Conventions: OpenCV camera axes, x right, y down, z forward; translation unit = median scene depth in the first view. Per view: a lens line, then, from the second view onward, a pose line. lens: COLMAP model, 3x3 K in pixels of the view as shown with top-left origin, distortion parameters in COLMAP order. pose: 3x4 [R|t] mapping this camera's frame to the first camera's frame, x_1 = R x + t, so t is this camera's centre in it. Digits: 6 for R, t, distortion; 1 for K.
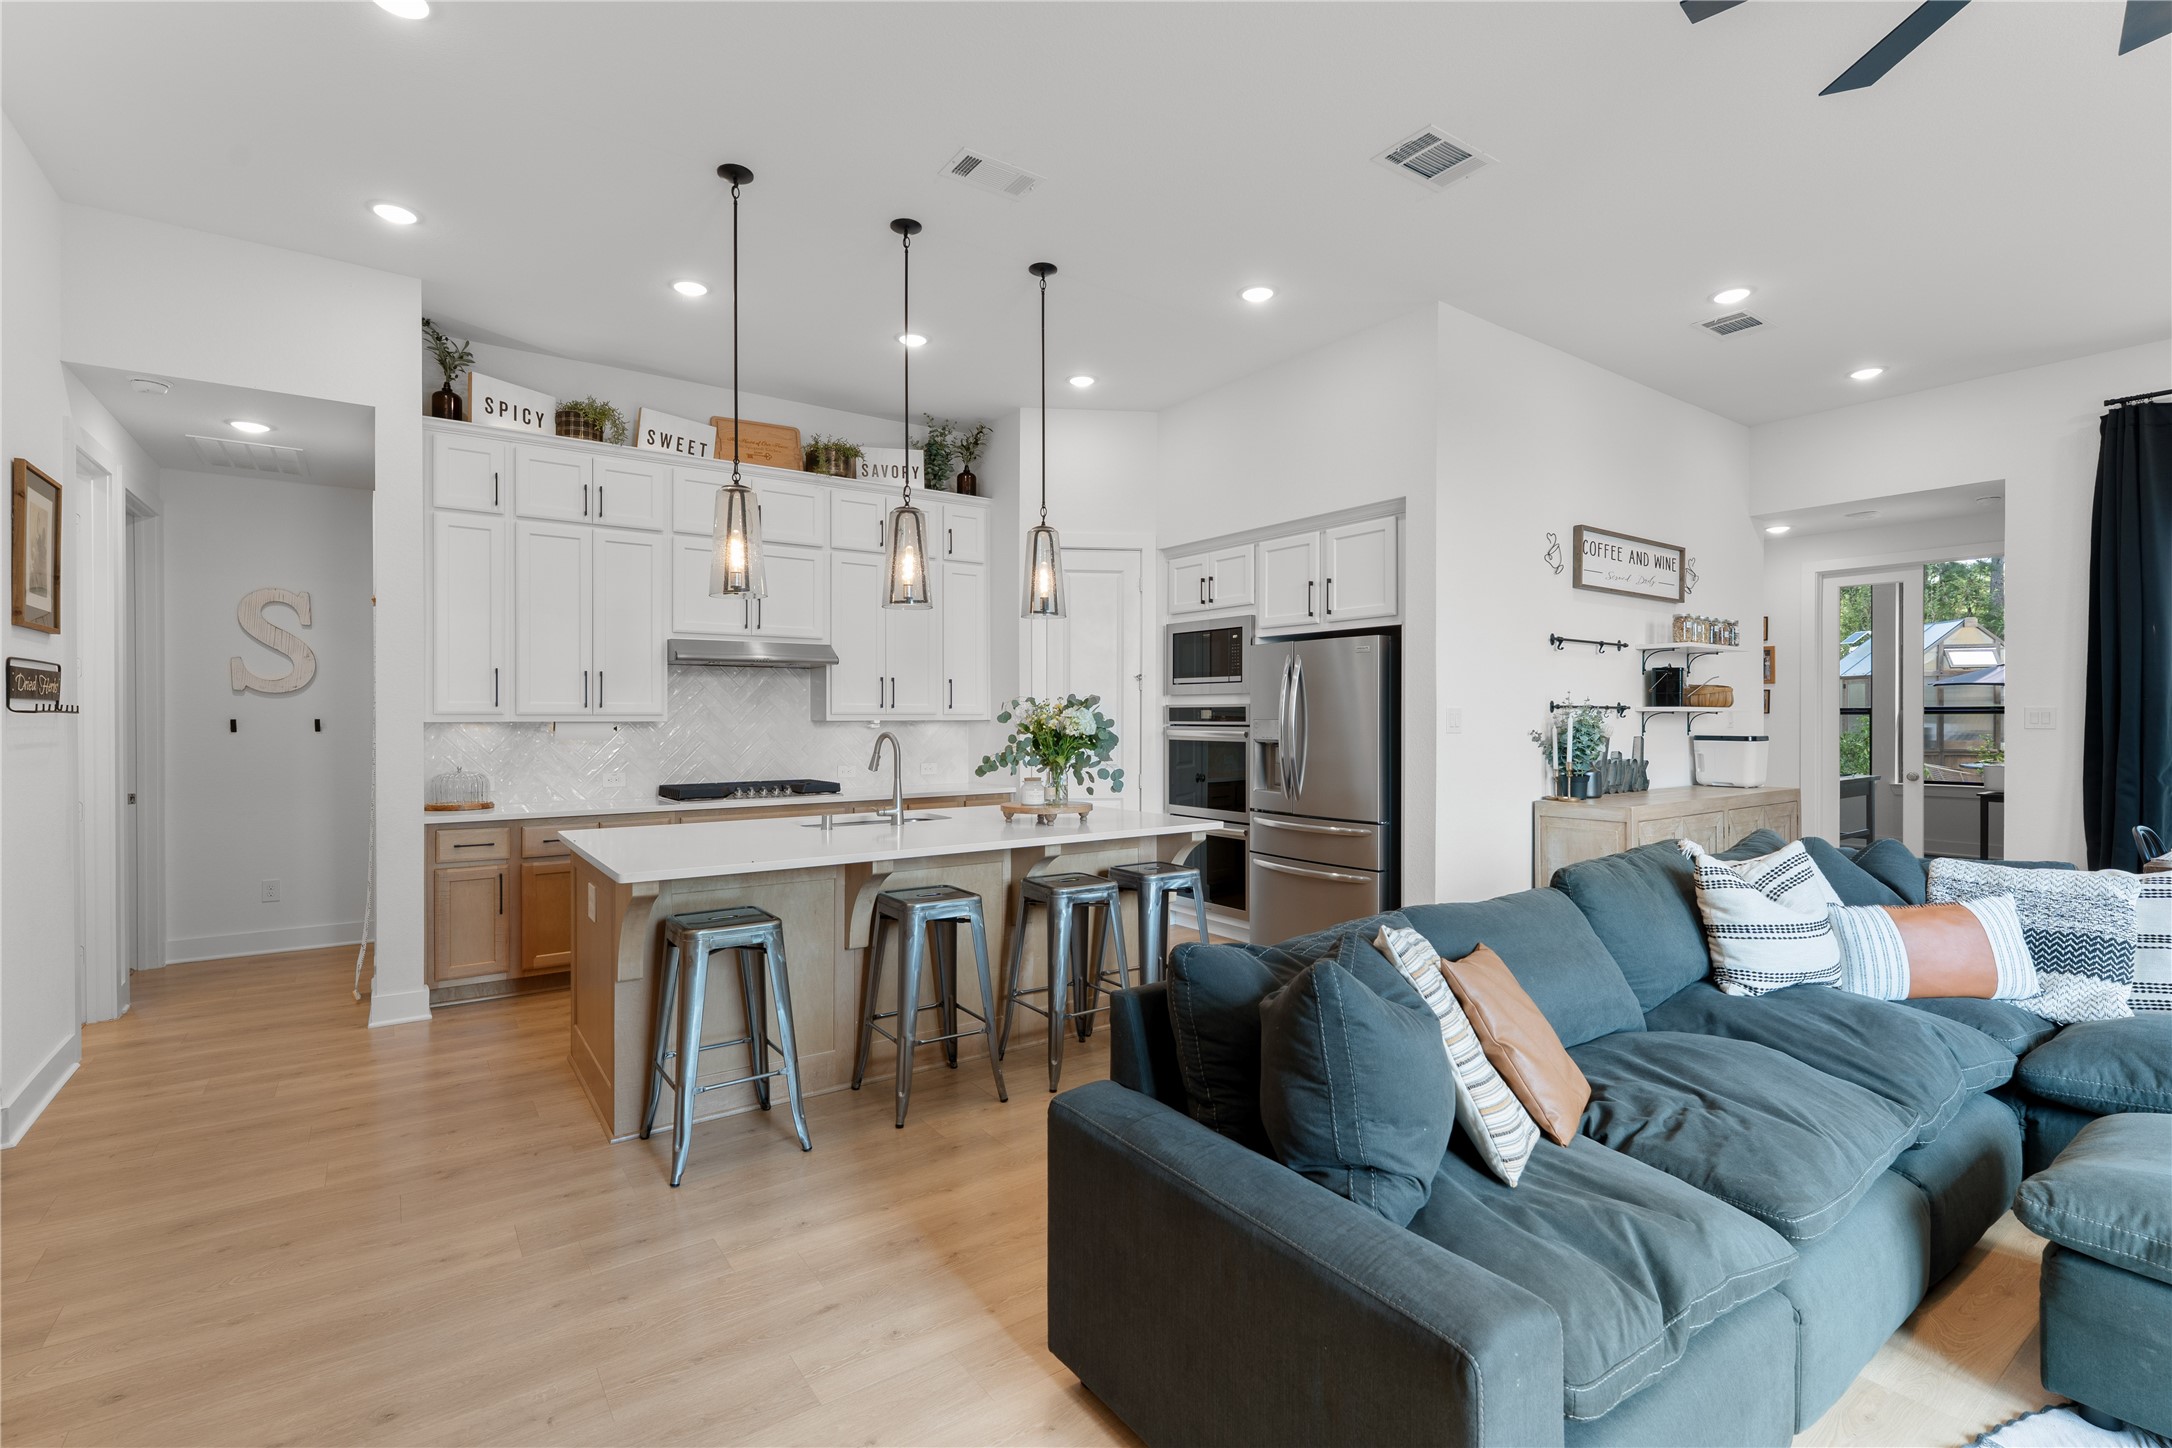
lens RADIAL K [[993.3, 0, 1082.7], [0, 993.3, 721.4], [0, 0, 1]] dist [0.000668, 0.000107]
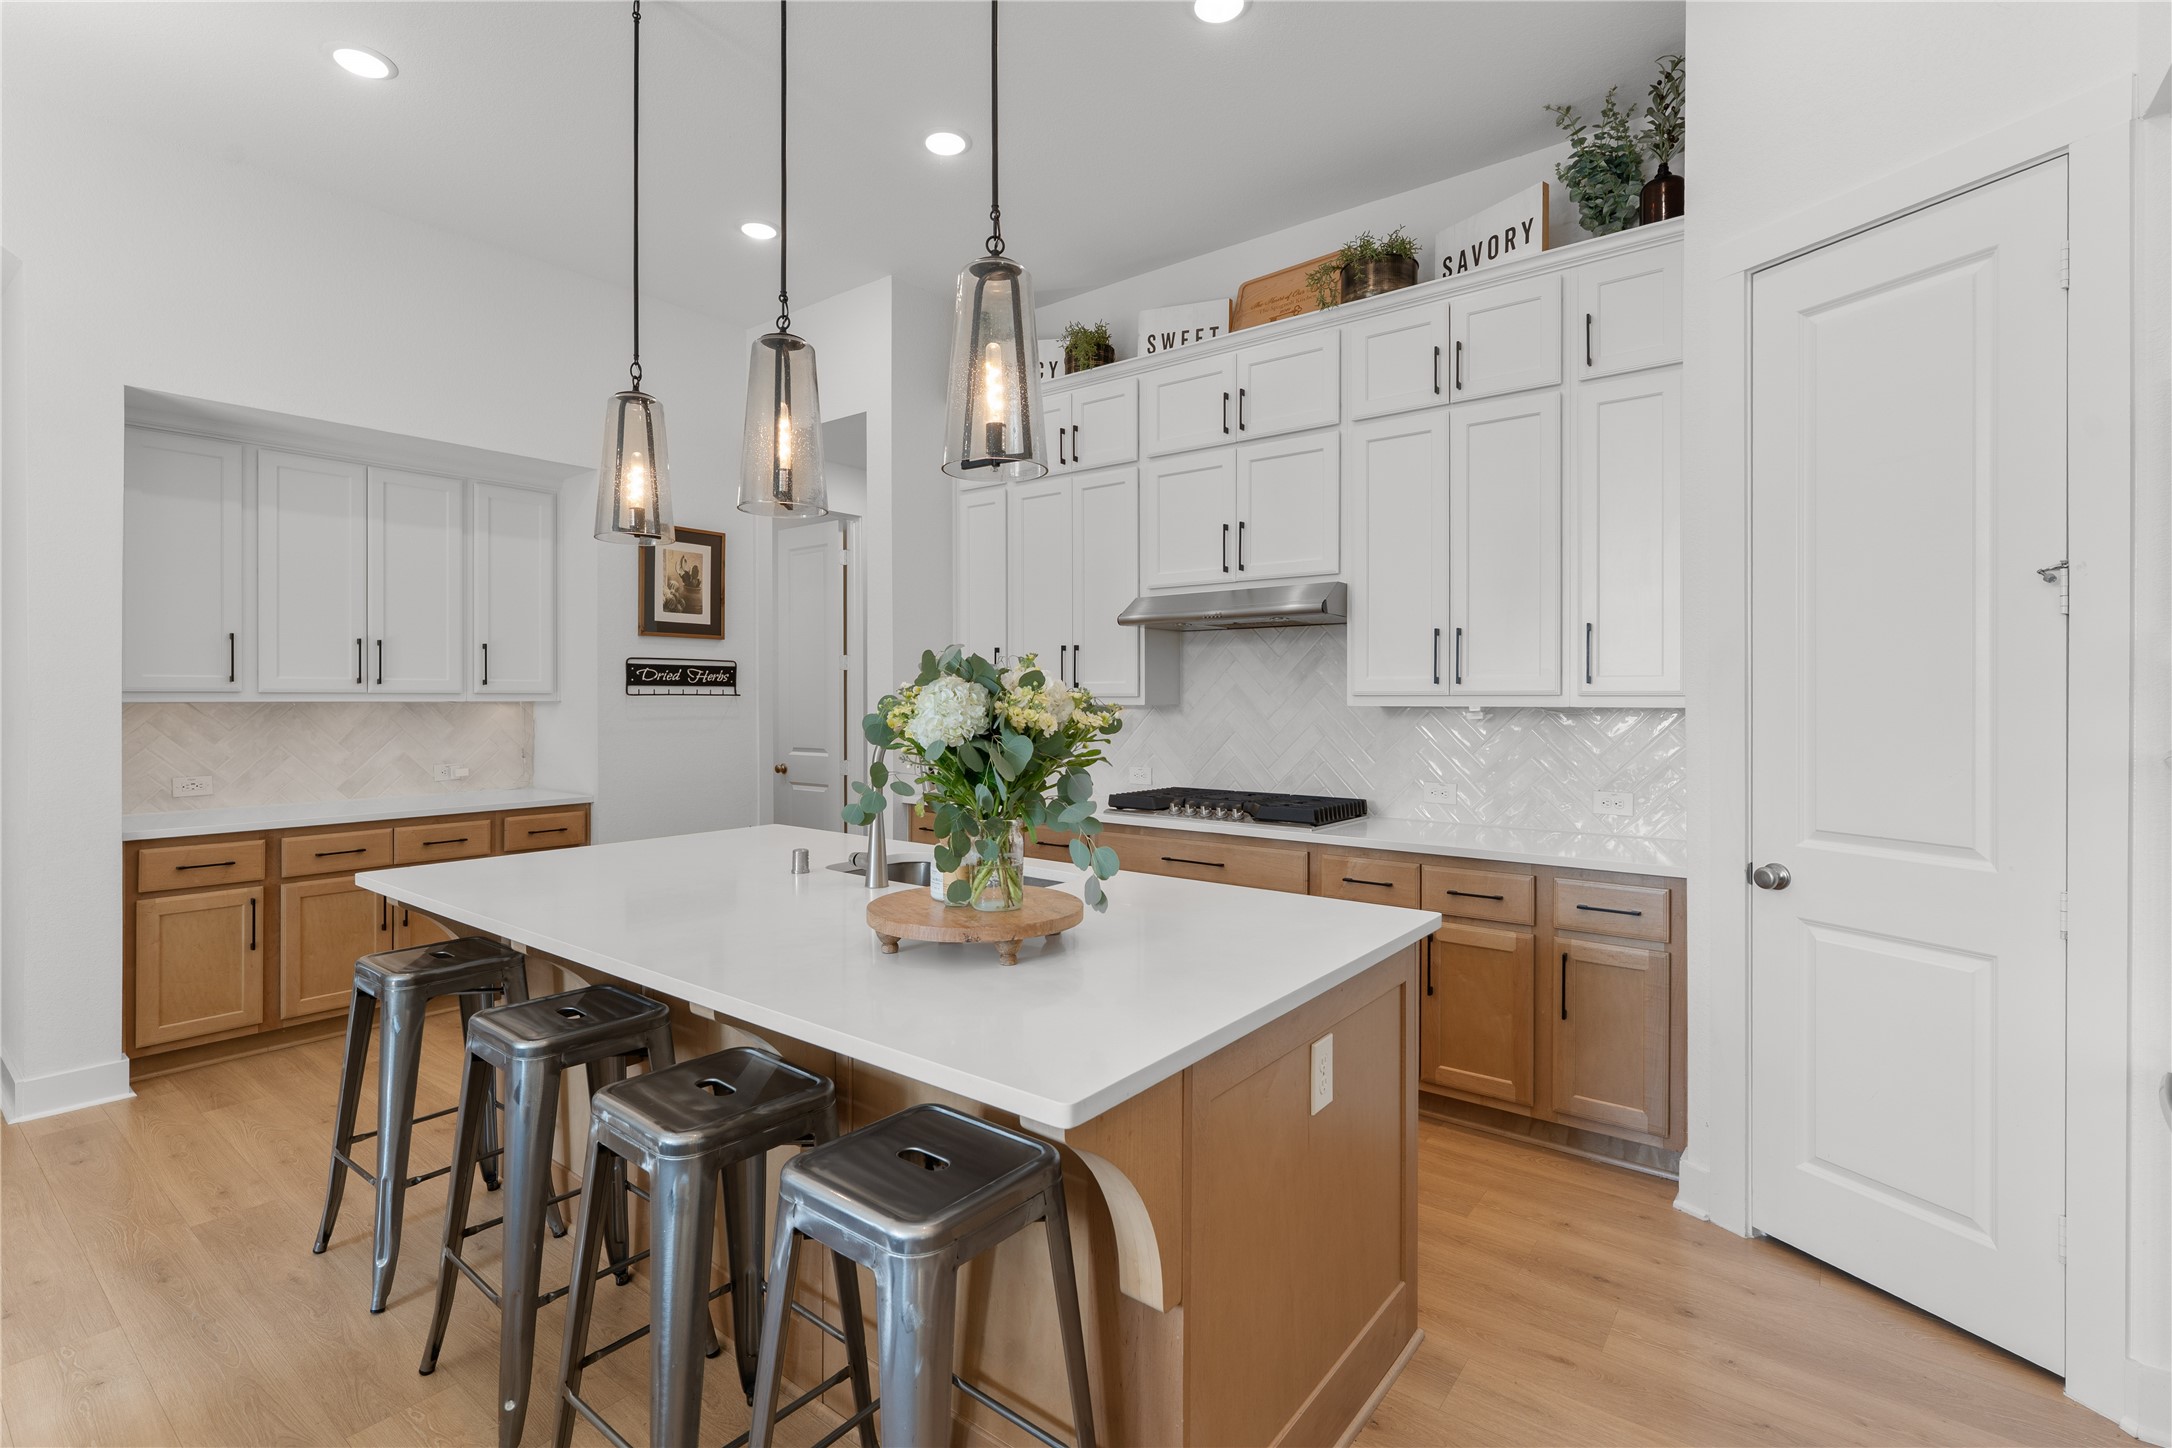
lens RADIAL K [[993.3, 0, 1084.3], [0, 993.3, 702.1], [0, 0, 1]] dist [0.000668, 0.000107]
pose [[0.279177, 0.007913, -0.960207, 0.313719], [-0.004022, 0.999967, 0.007071, -0.006742], [0.960231, 0.001888, 0.279200, 0.737590]]
